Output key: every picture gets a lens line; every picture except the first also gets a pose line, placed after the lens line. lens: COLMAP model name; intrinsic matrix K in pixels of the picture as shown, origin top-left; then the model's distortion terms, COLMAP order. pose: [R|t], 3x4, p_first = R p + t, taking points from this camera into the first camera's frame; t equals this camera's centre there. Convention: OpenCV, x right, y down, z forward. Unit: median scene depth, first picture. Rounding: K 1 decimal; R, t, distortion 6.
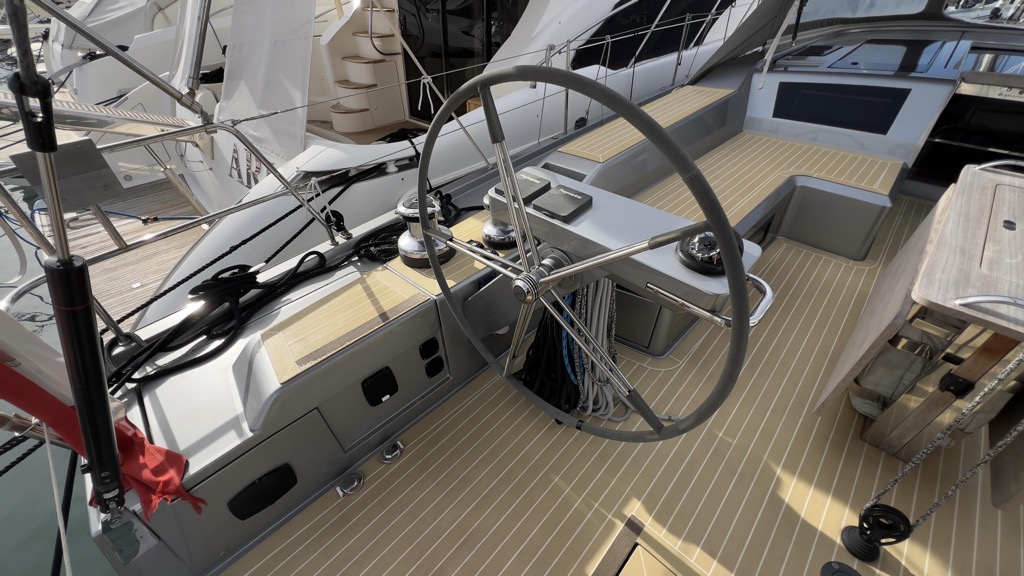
lens RADIAL K [[404.4, 0, 516.2], [0, 404.4, 283.2], [0, 0, 1]] dist [-0.000826, -0.000048]
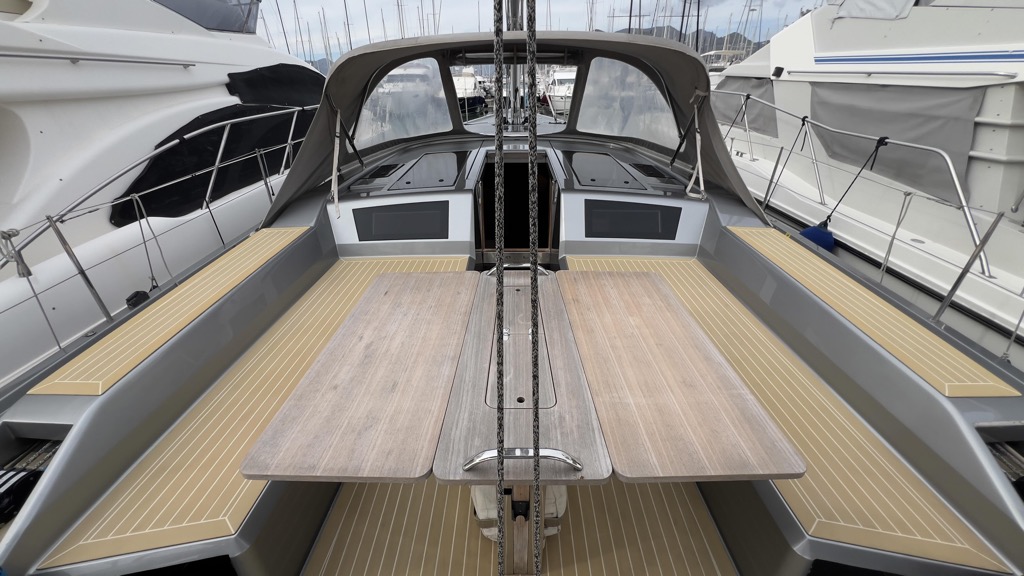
lens RADIAL K [[395.5, 0, 512.4], [0, 395.5, 289.6], [0, 0, 1]] dist [-0.001497, -0.000127]
pose [[0.738417, -0.320780, 0.593161, 0.415100], [0.419843, 0.907028, -0.032137, -0.149672], [-0.527704, 0.272765, 0.804442, 0.023603]]
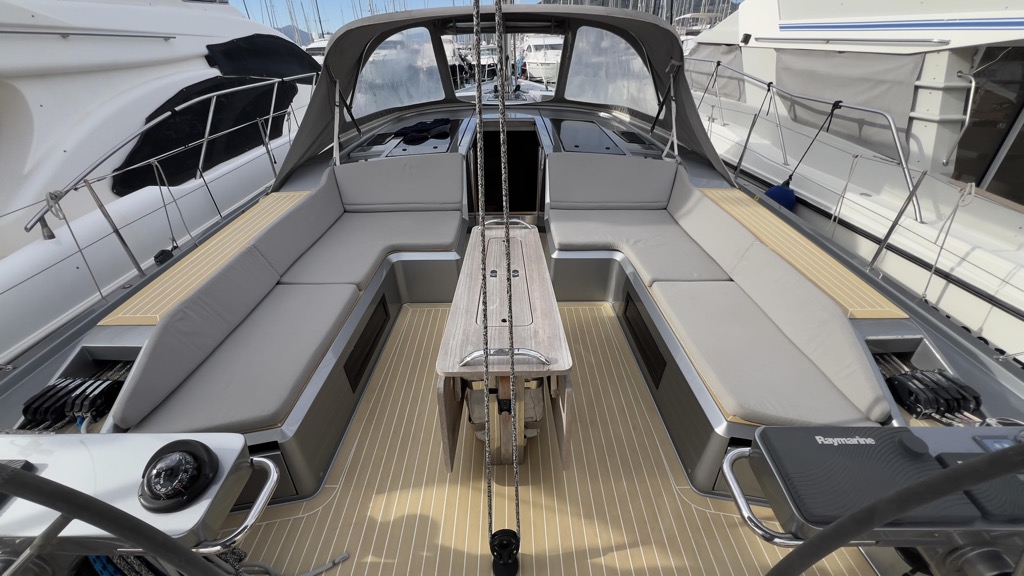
lens RADIAL K [[395.9, 0, 508.6], [0, 395.9, 288.8], [0, 0, 1]] dist [0.008797, -0.000129]
pose [[0.733156, -0.366509, 0.572847, 0.314827], [0.428522, 0.903055, 0.029335, -0.080210], [-0.528064, 0.223970, 0.819137, -0.100266]]
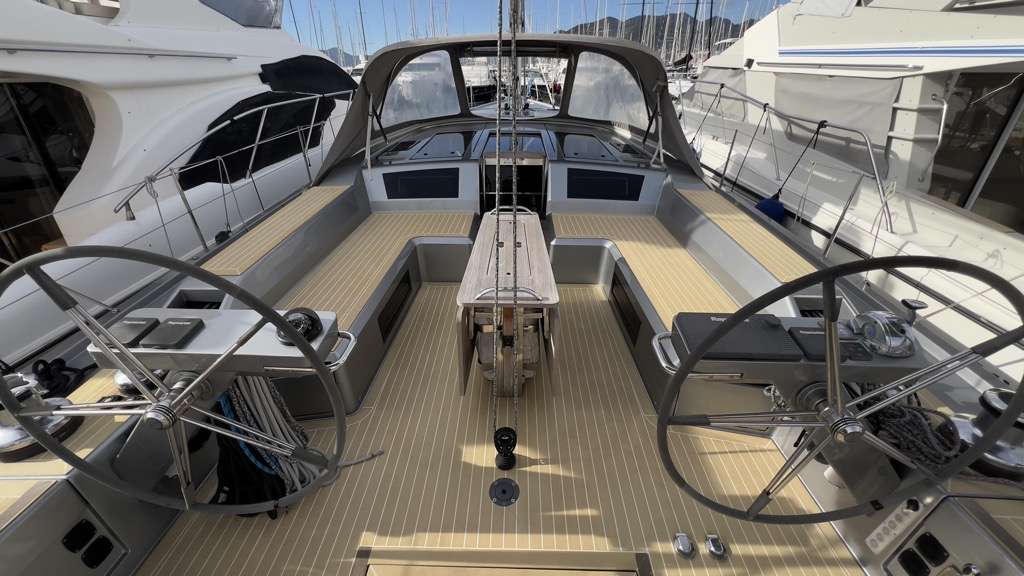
lens RADIAL K [[403.3, 0, 509.5], [0, 403.3, 288.5], [0, 0, 1]] dist [0.004772, -0.000083]
pose [[0.748651, -0.318821, 0.581270, 0.116597], [0.406558, 0.913344, -0.022668, 0.059554], [-0.523672, 0.253290, 0.813395, -0.275947]]
